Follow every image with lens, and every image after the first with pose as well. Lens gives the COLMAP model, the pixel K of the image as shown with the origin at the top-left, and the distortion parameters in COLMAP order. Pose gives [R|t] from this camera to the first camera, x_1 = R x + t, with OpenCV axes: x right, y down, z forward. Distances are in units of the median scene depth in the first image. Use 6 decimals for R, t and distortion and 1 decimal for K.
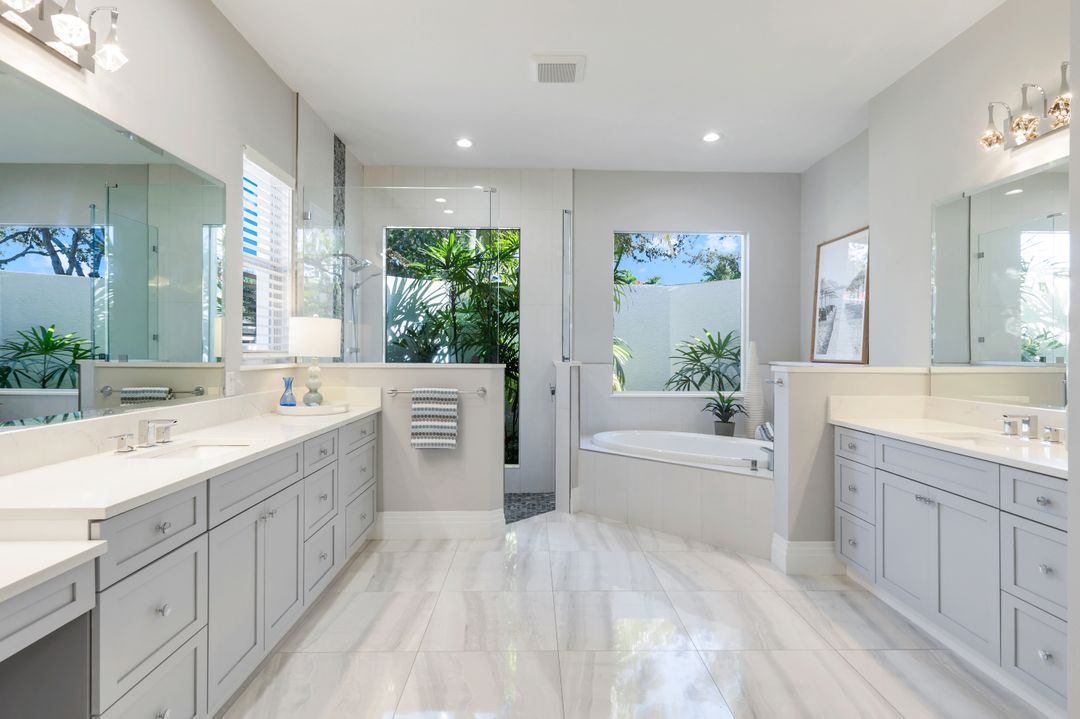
lens RADIAL K [[560.9, 0, 539.6], [0, 560.9, 351.8], [0, 0, 1]] dist [0.000566, -0.000052]
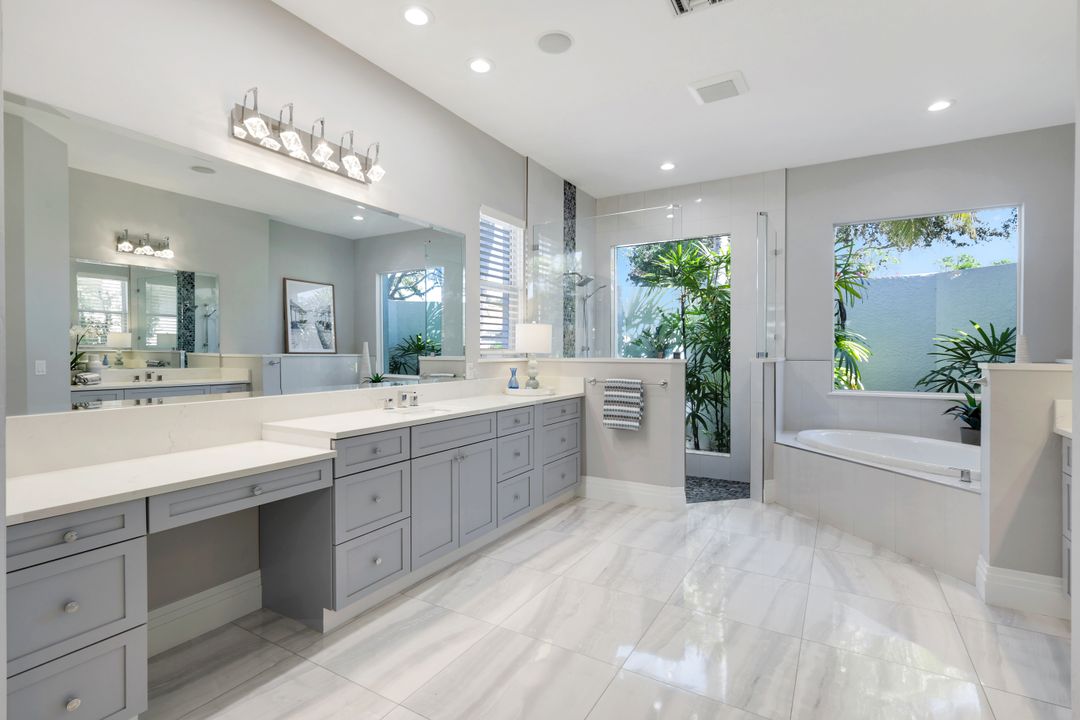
lens RADIAL K [[504.7, 0, 541.3], [0, 504.7, 355.9], [0, 0, 1]] dist [0.001418, 0.001065]
pose [[0.850817, 0.000025, -0.525462, 0.228813], [0.004158, 0.999968, 0.006780, 0.006982], [0.525446, -0.007954, 0.850790, -0.015592]]
